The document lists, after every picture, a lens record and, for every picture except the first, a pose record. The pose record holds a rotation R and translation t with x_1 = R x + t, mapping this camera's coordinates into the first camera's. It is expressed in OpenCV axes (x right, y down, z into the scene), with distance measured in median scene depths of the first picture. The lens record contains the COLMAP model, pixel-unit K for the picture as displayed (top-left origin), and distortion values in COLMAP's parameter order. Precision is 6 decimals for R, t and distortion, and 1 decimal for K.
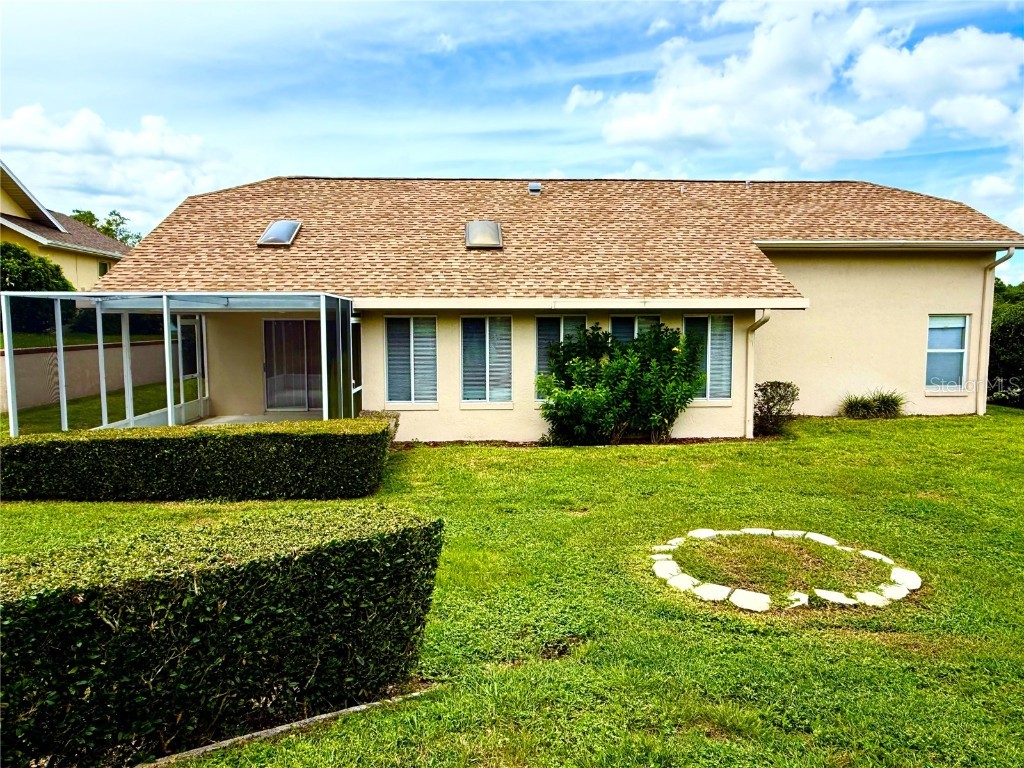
lens RADIAL K [[727.4, 0, 517.2], [0, 727.4, 389.6], [0, 0, 1]] dist [0.001026, -0.003033]
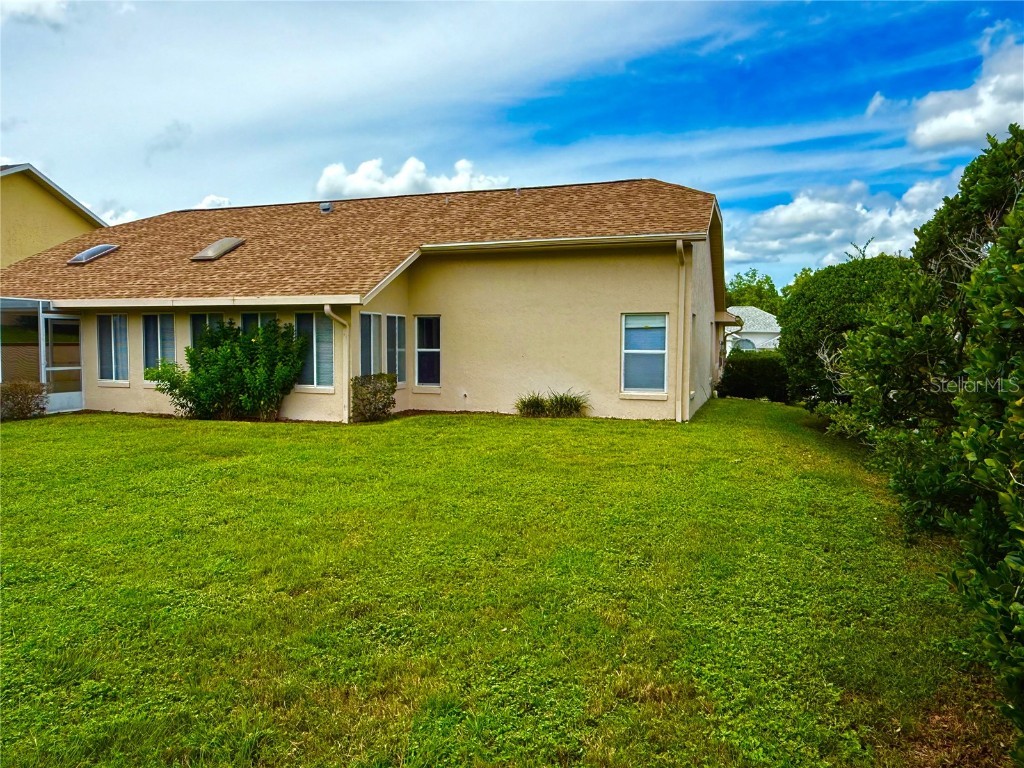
lens RADIAL K [[727.4, 0, 517.2], [0, 727.4, 389.6], [0, 0, 1]] dist [0.001026, -0.003033]
pose [[0.929407, 0.030013, -0.367834, 0.964772], [-0.041412, 0.998874, -0.023133, 0.030248], [0.366726, 0.036733, 0.929604, 0.074710]]
